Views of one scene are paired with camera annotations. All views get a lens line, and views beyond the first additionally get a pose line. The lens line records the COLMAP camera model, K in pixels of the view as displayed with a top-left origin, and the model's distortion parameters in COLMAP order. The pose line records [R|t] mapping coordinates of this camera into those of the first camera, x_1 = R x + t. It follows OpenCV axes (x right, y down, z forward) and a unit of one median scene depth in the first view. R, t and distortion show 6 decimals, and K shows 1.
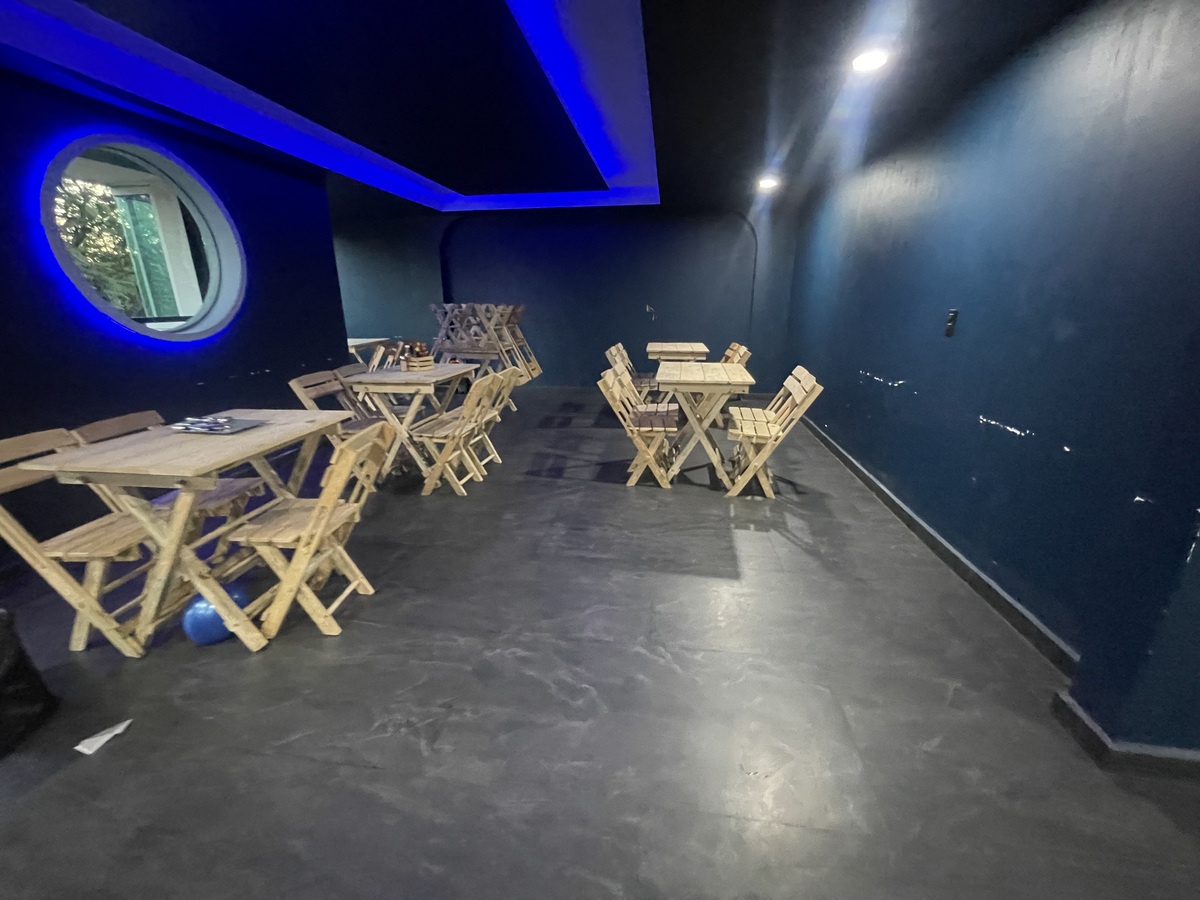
lens RADIAL K [[482.4, 0, 597.9], [0, 482.4, 452.7], [0, 0, 1]] dist [0.003075, 0.000889]
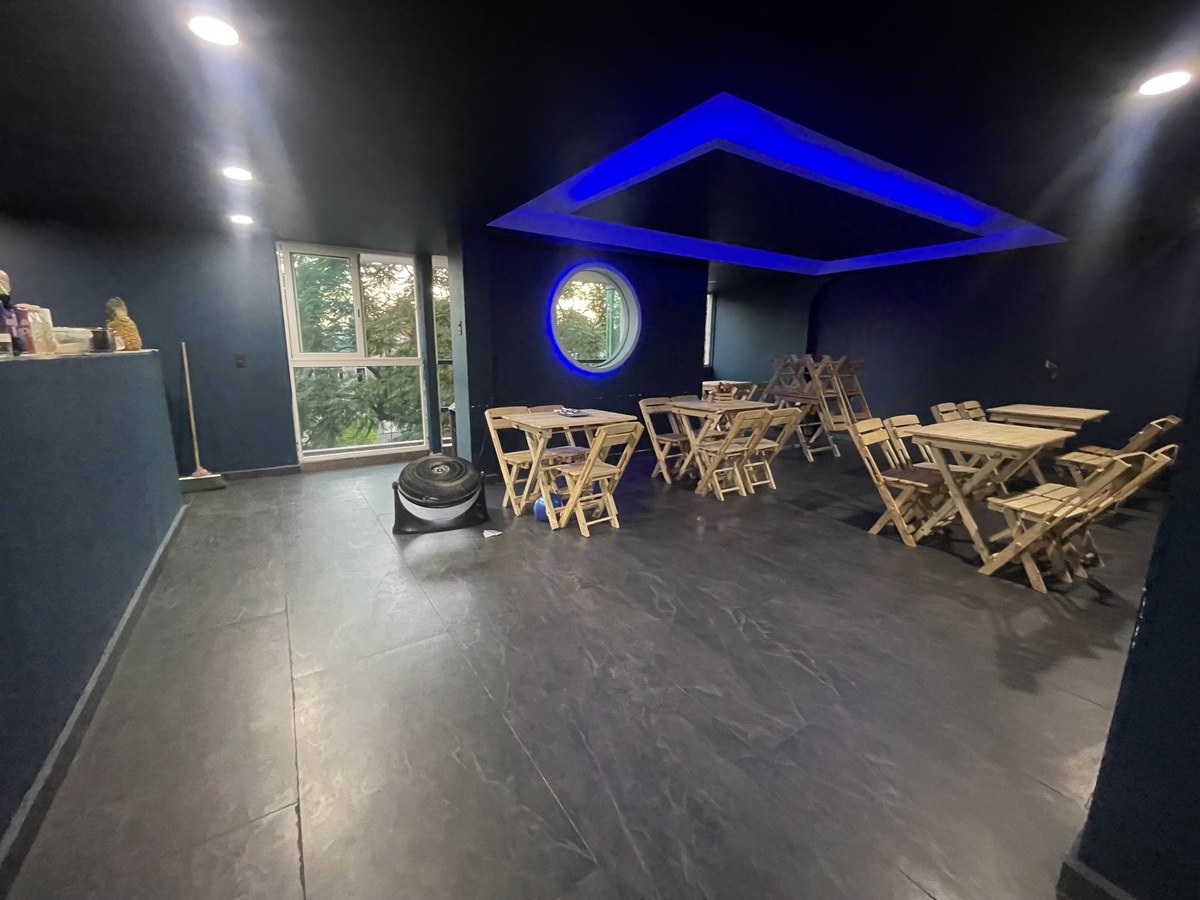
lens RADIAL K [[482.4, 0, 597.8], [0, 482.4, 443.8], [0, 0, 1]] dist [0.003075, 0.000889]
pose [[0.671749, 0.152592, -0.724893, 0.416880], [-0.234304, 0.972083, -0.012501, 0.036322], [0.702748, 0.178243, 0.688748, -0.137676]]
